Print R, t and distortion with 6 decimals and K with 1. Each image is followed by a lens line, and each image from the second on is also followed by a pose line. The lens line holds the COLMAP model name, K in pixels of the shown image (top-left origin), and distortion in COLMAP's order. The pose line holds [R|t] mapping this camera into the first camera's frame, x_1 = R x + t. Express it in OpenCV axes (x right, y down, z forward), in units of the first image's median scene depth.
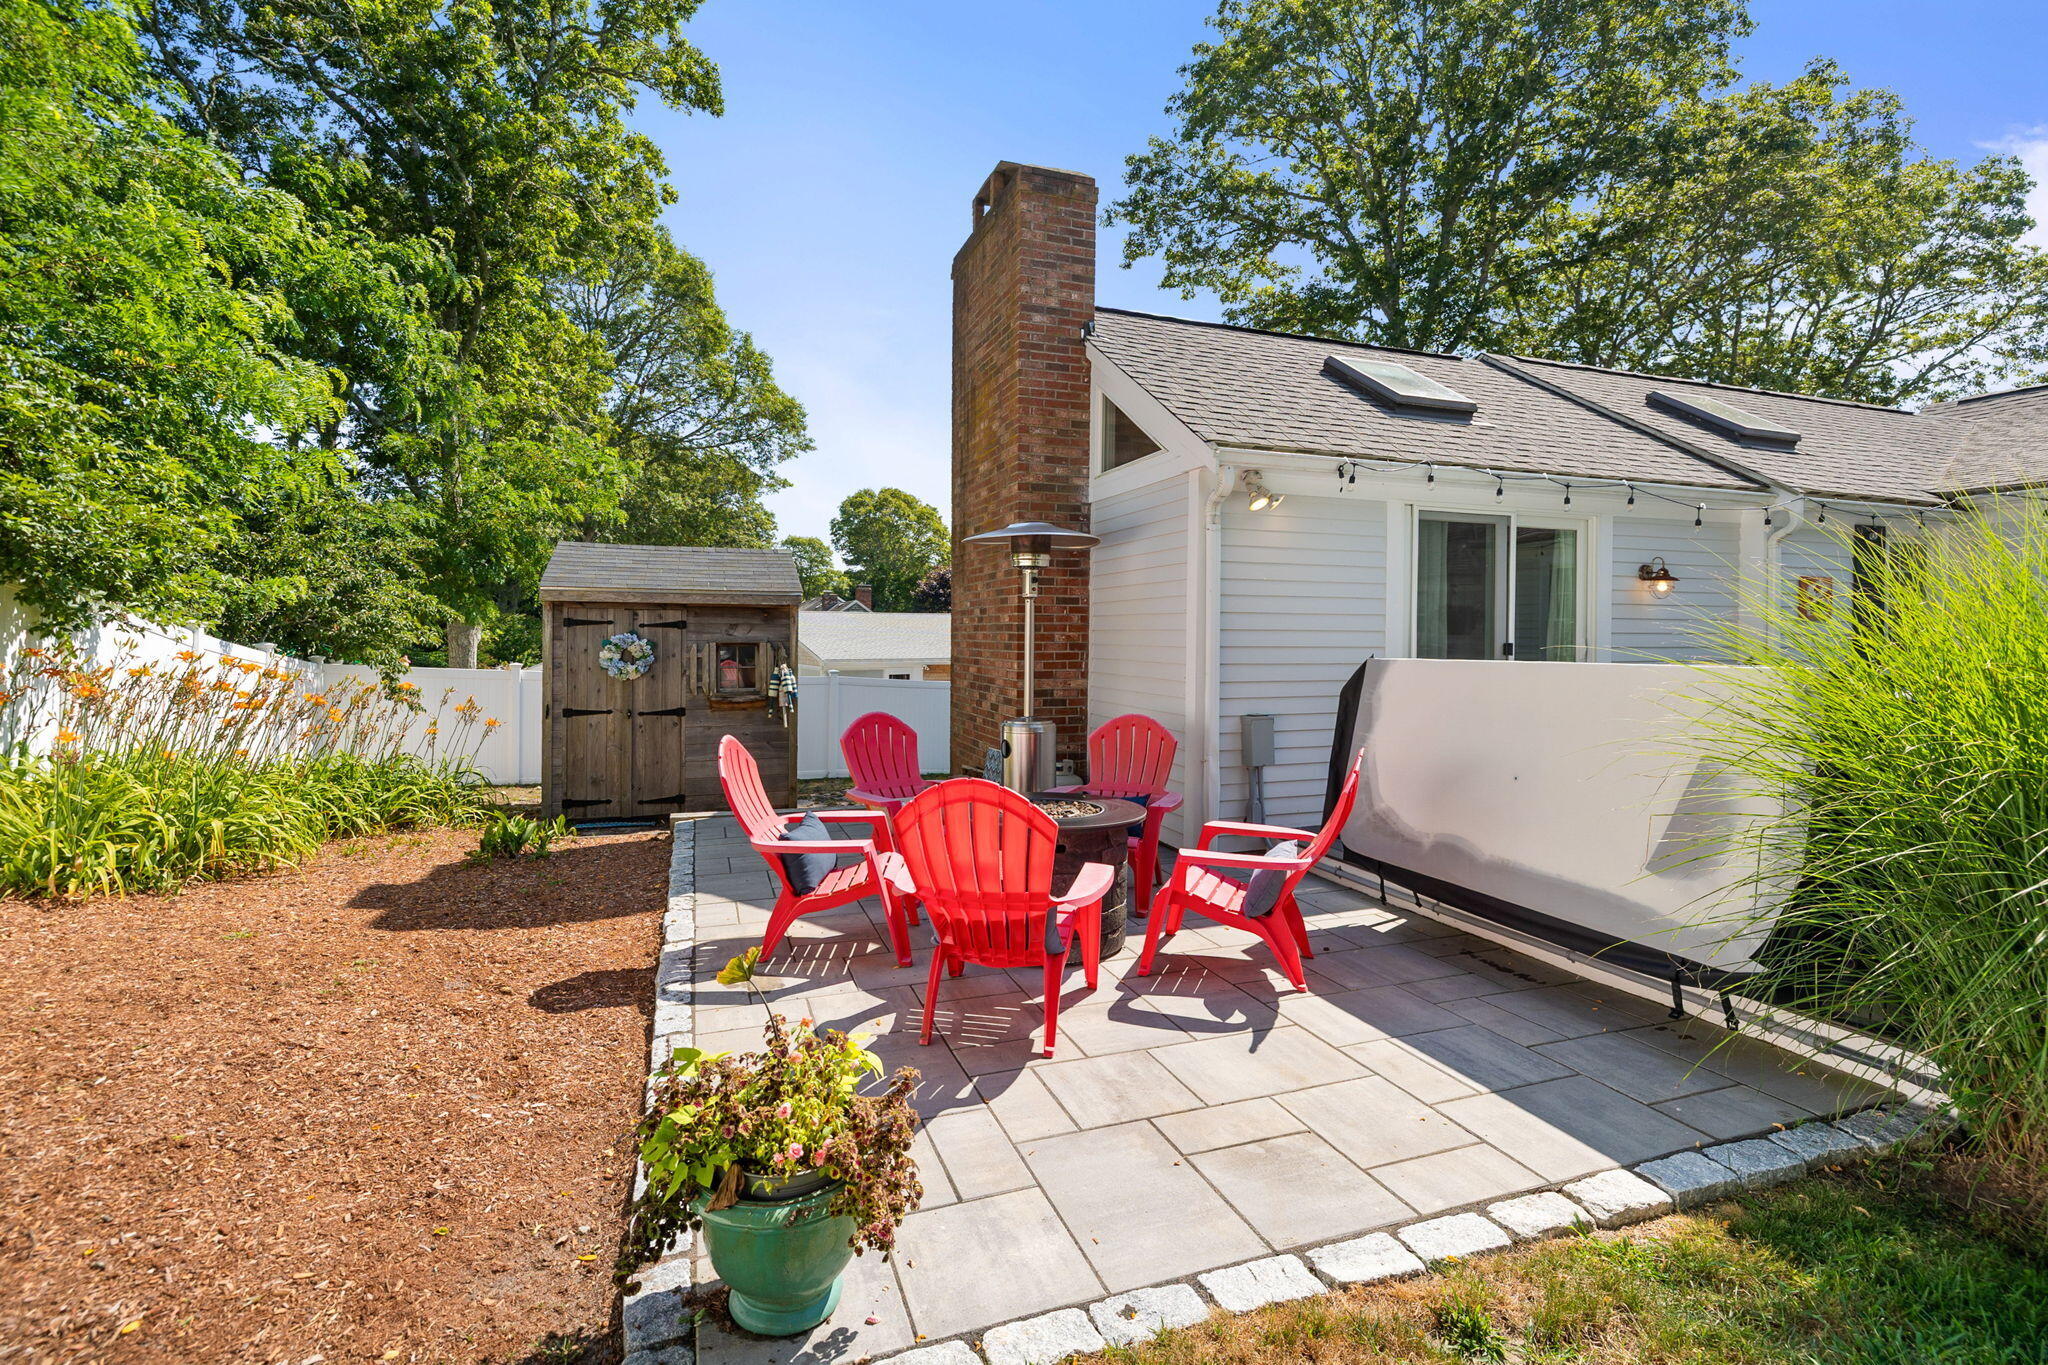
lens RADIAL K [[901.0, 0, 1024.1], [0, 901.0, 614.0], [0, 0, 1]] dist [-0.001095, 0.000028]
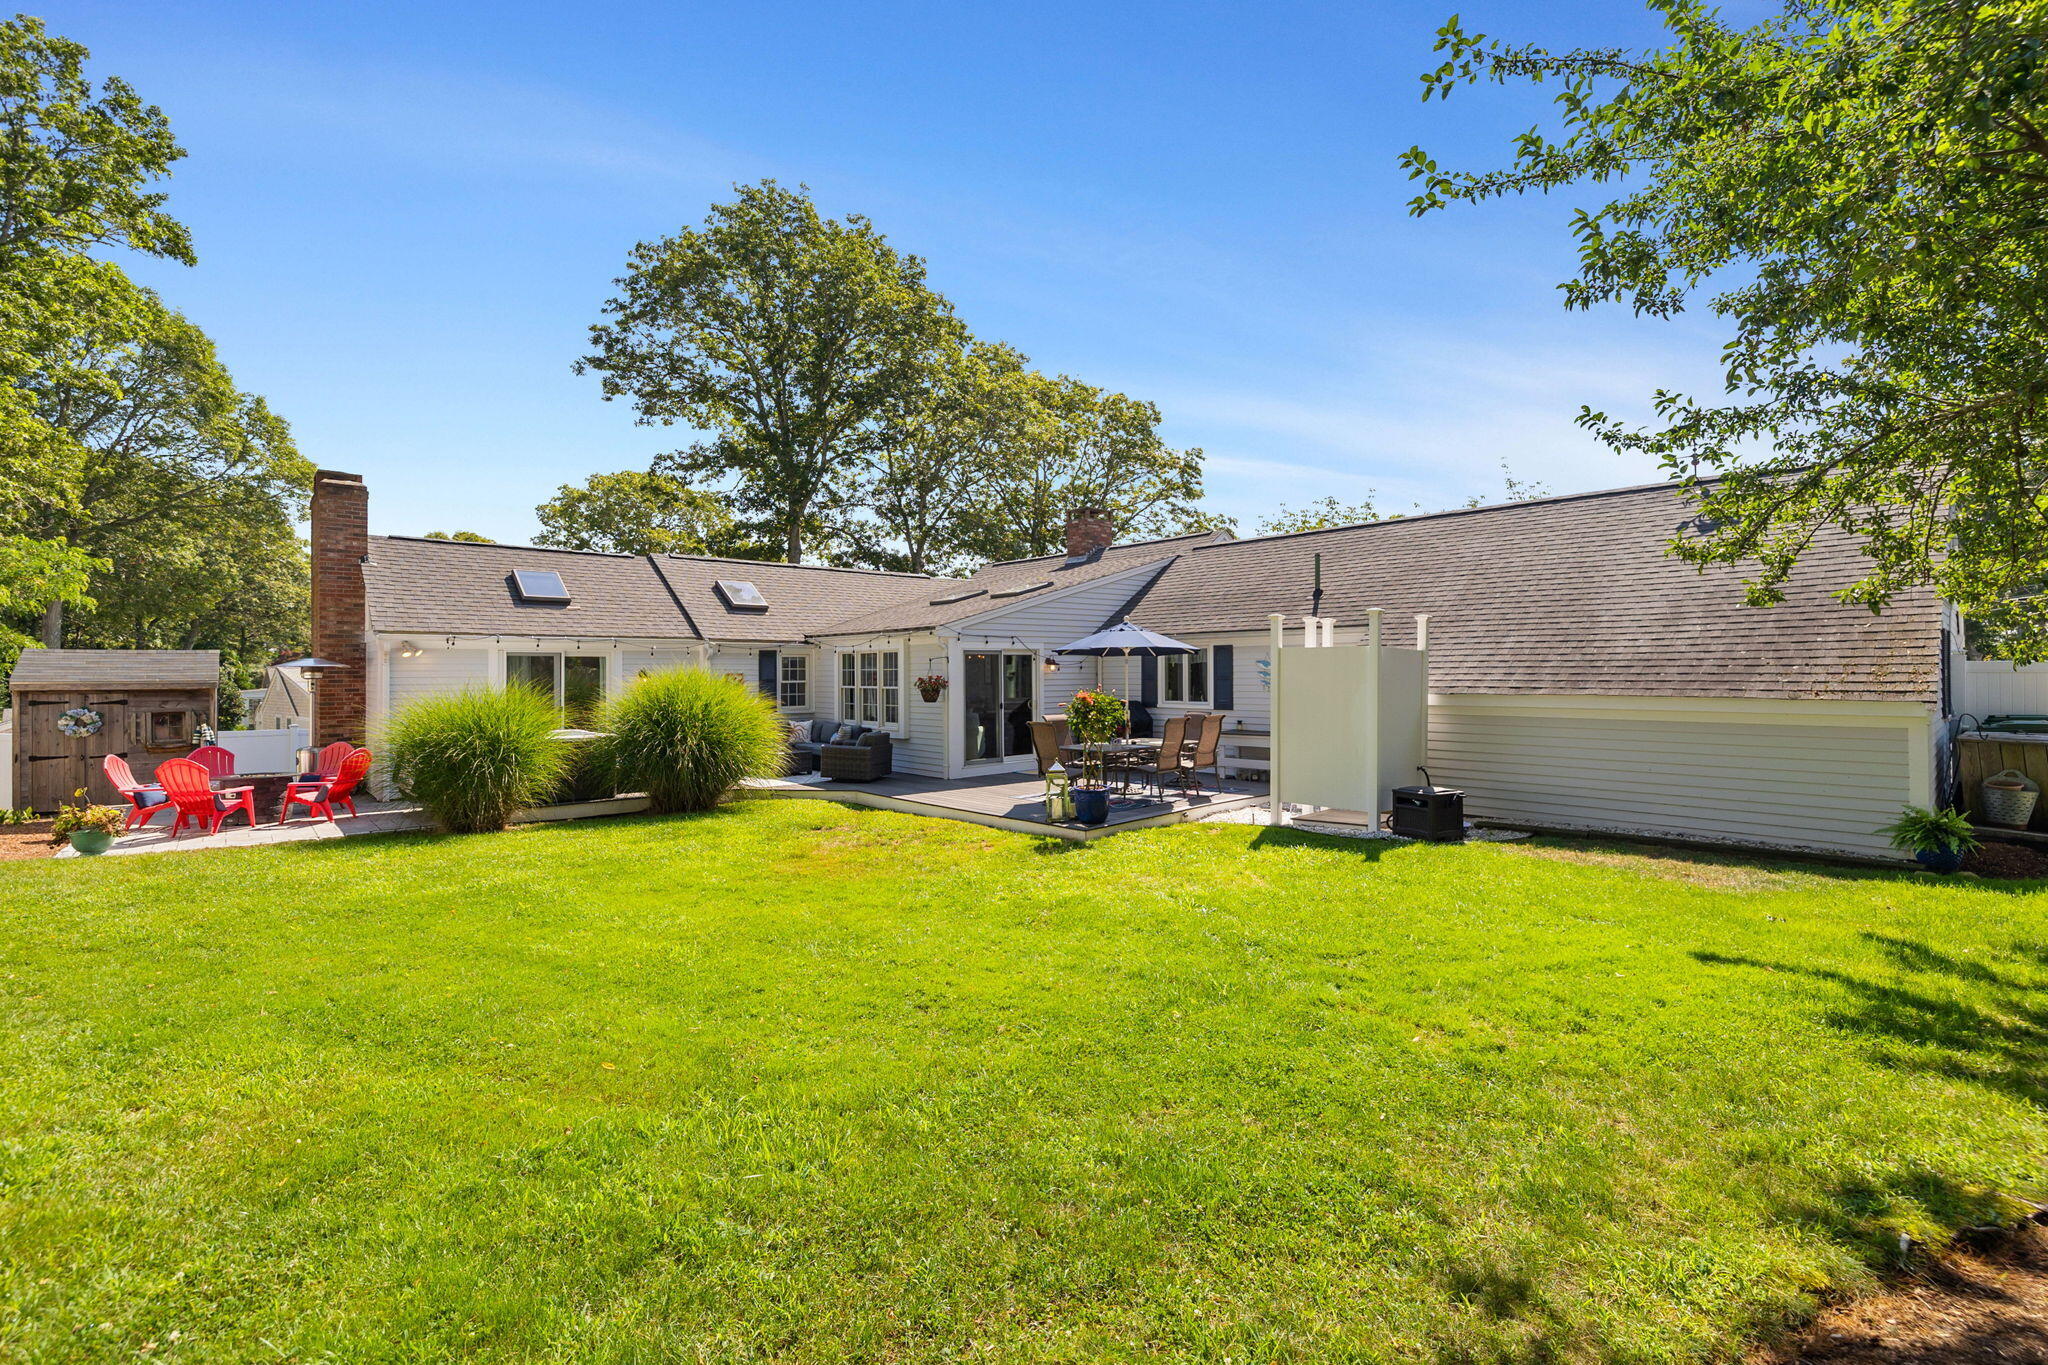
lens RADIAL K [[884.1, 0, 1007.1], [0, 884.1, 661.7], [0, 0, 1]] dist [-0.000071, -0.000036]
pose [[0.934092, -0.009067, 0.356918, 0.448132], [0.005174, 0.999916, 0.011861, -0.059270], [-0.356996, -0.009232, 0.934060, -0.881360]]
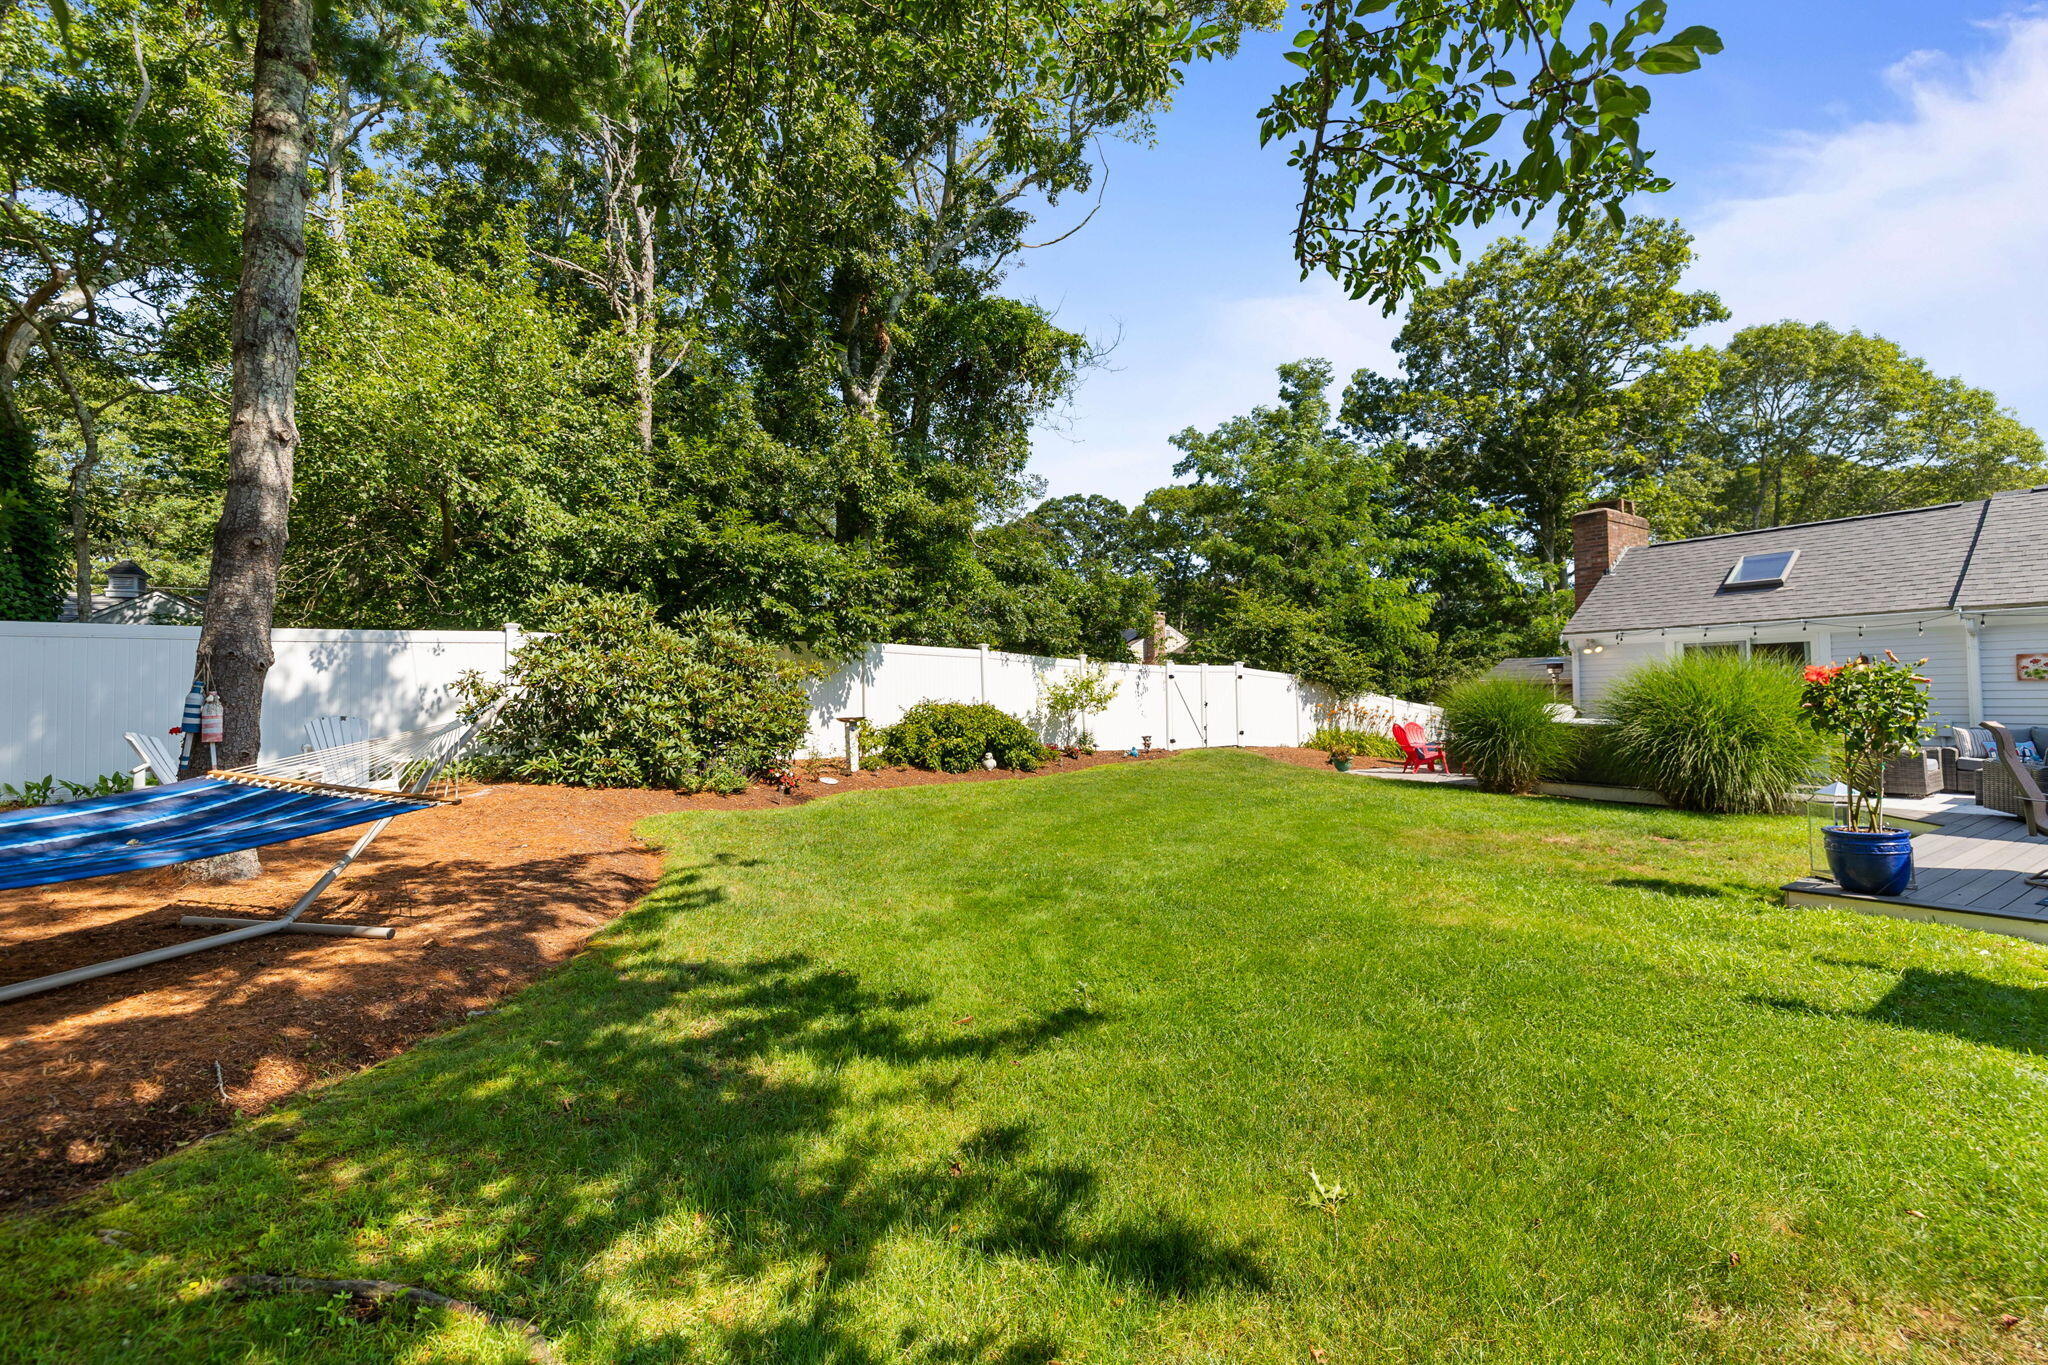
lens RADIAL K [[872.4, 0, 1023.2], [0, 872.4, 672.0], [0, 0, 1]] dist [0.000022, 0.000137]
pose [[0.214619, -0.042817, -0.975759, 1.241298], [0.034559, 0.998746, -0.036224, -0.008435], [0.976086, -0.025947, 0.215830, -0.647982]]
